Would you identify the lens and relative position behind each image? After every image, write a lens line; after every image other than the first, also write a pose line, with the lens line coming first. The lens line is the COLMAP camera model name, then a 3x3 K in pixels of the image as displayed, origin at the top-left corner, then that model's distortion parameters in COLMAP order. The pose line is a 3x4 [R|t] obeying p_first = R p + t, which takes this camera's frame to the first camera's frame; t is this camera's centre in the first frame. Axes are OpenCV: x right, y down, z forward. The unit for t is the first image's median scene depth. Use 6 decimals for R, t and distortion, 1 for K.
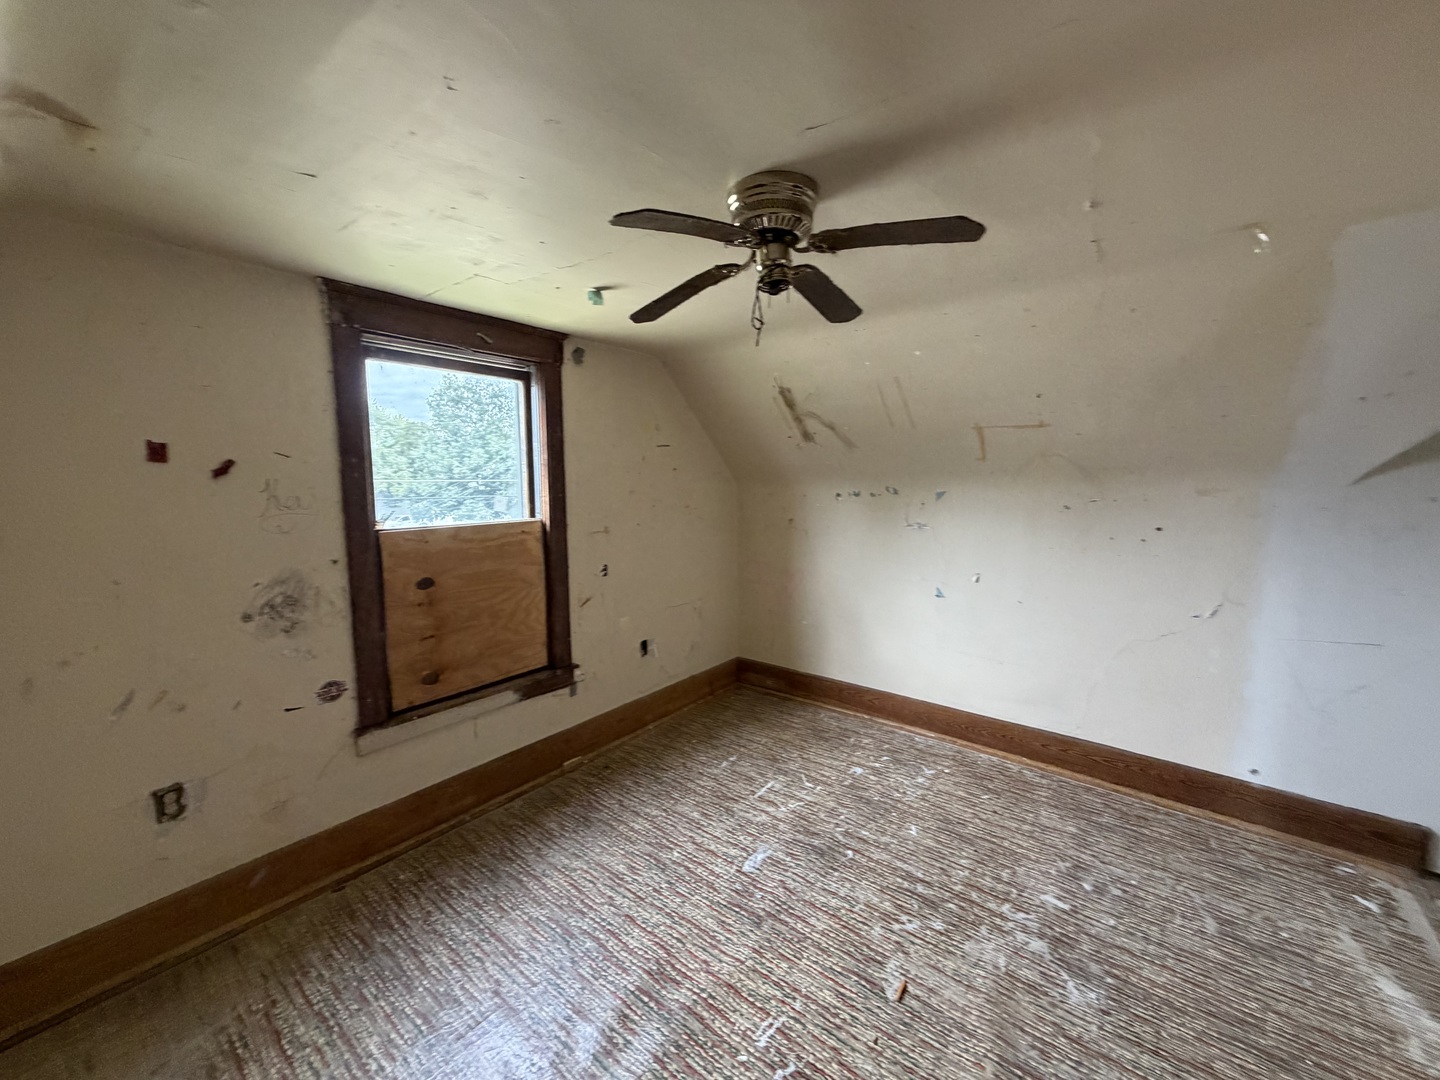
lens RADIAL K [[569.2, 0, 720.0], [0, 569.2, 540.0], [0, 0, 1]] dist [-0.012743, 0.000199]
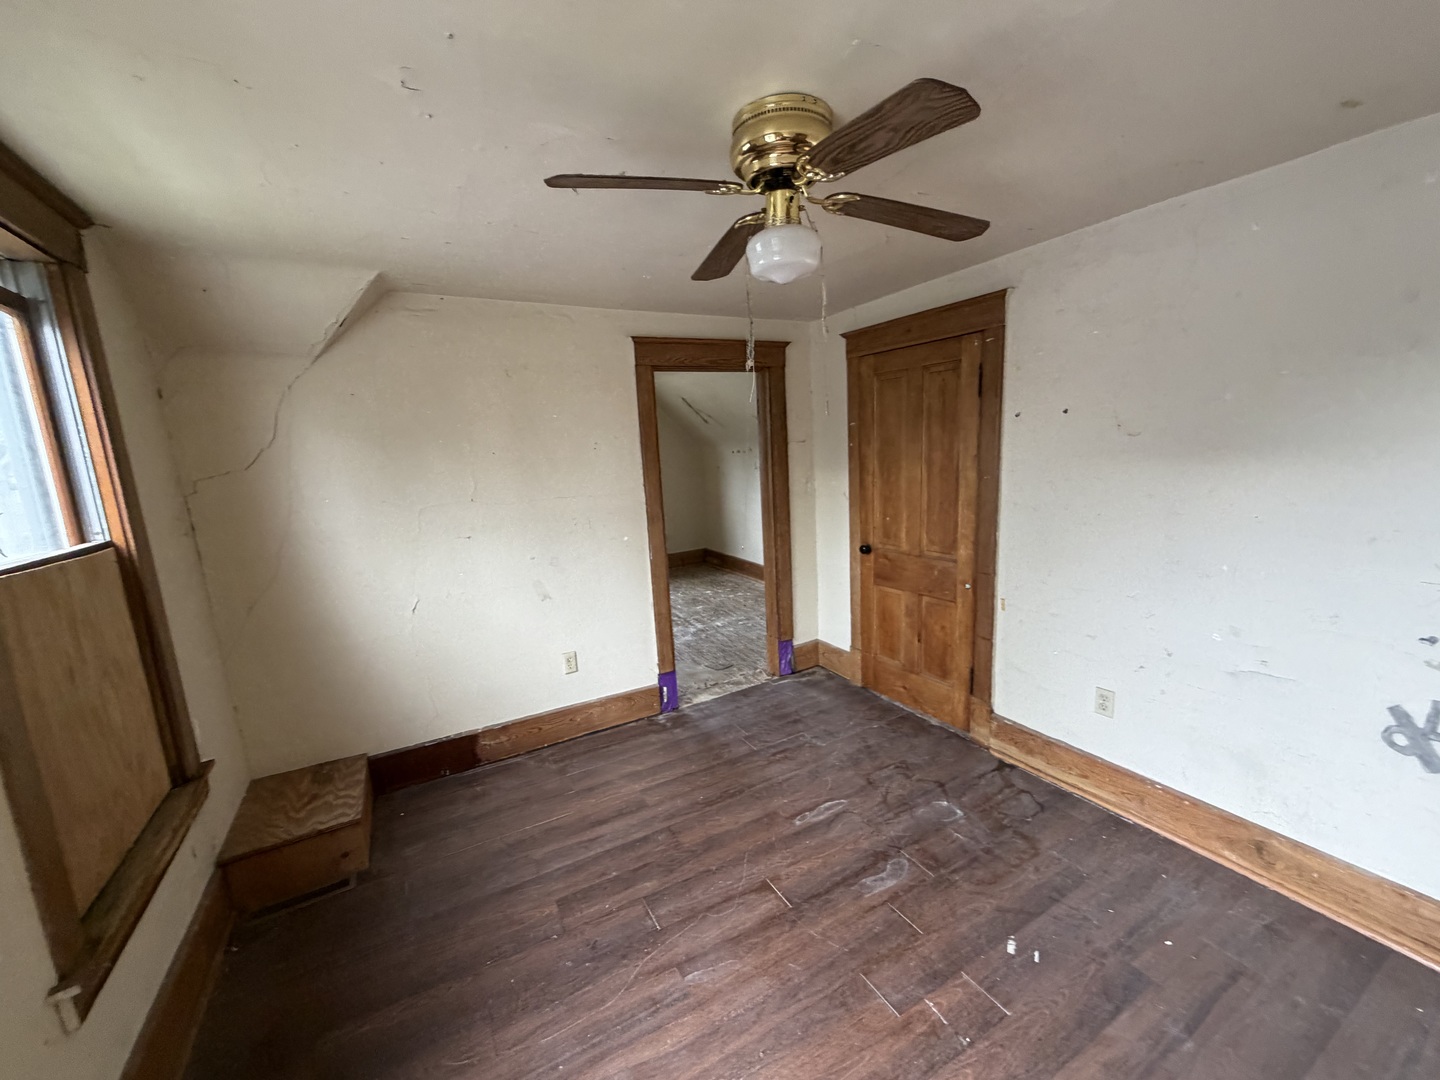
lens RADIAL K [[569.2, 0, 720.0], [0, 569.2, 540.0], [0, 0, 1]] dist [-0.012743, 0.000199]
pose [[0.928598, 0.020685, -0.370511, 1.006570], [0.008780, 0.996941, 0.077662, 0.067339], [0.370984, -0.075370, 0.925576, -0.816005]]
